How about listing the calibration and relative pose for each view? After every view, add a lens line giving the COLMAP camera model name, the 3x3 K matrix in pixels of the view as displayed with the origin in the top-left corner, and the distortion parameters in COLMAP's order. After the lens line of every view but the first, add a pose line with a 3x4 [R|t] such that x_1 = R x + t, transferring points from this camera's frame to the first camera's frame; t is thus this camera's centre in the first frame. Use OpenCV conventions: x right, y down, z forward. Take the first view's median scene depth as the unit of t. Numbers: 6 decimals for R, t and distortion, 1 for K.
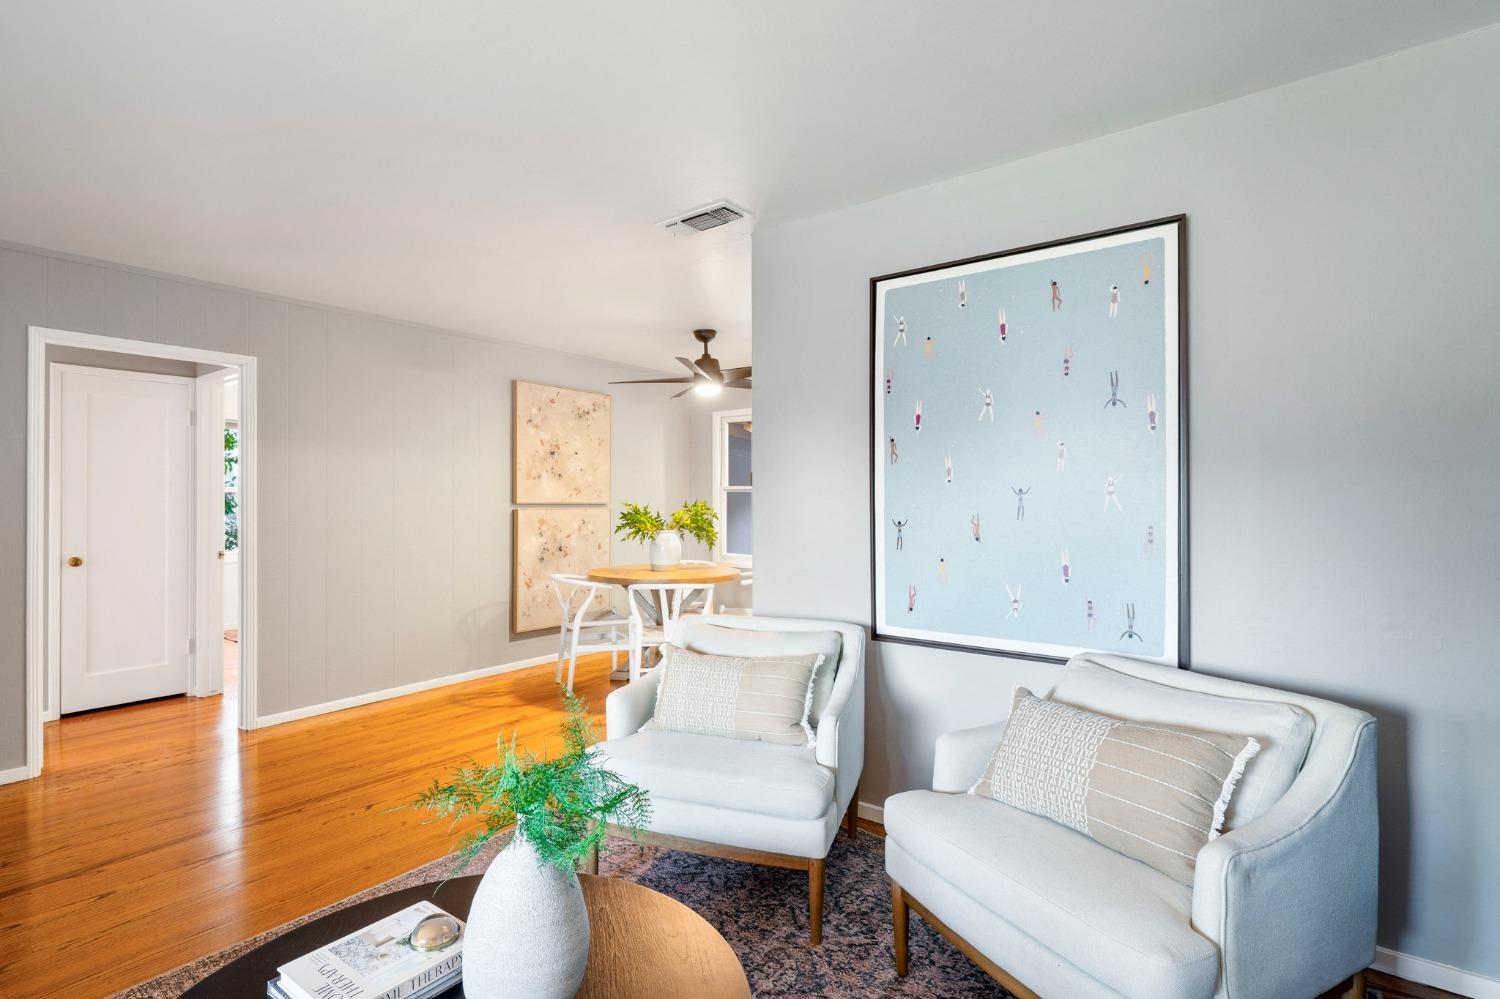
lens RADIAL K [[722.8, 0, 742.3], [0, 722.8, 499.6], [0, 0, 1]] dist [0.000250, -0.000260]
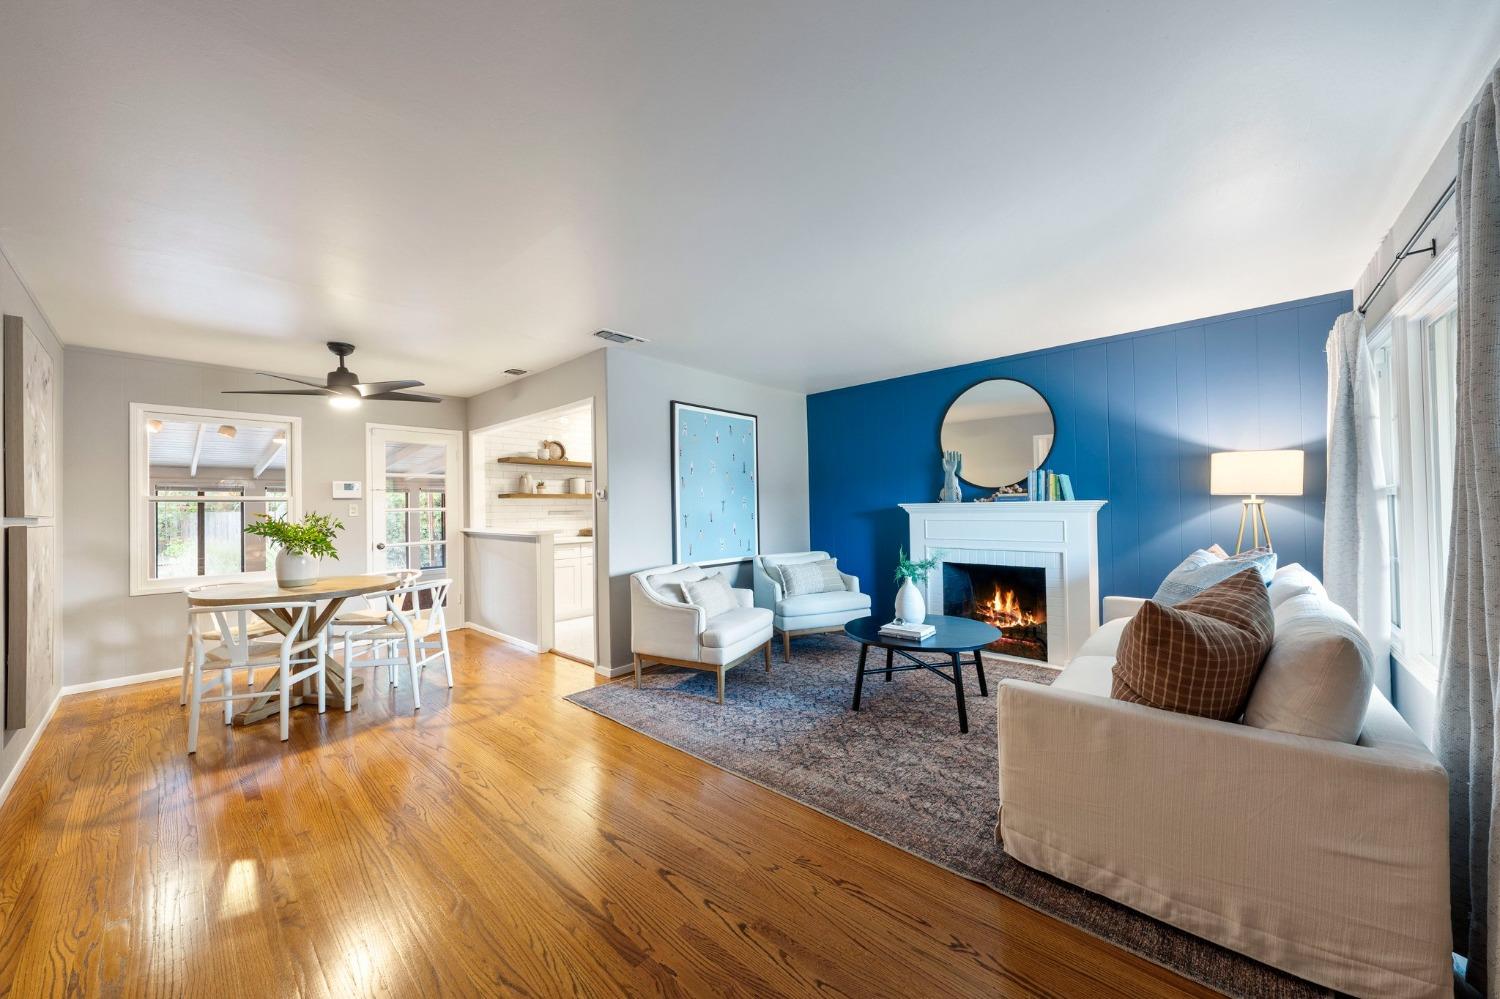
lens RADIAL K [[538.2, 0, 743.2], [0, 538.2, 501.1], [0, 0, 1]] dist [-0.002836, 0.000003]
pose [[0.088431, 0.011607, 0.996015, -1.470404], [0.012858, 0.999835, -0.012793, 0.011669], [-0.995999, 0.013938, 0.088267, 0.715433]]
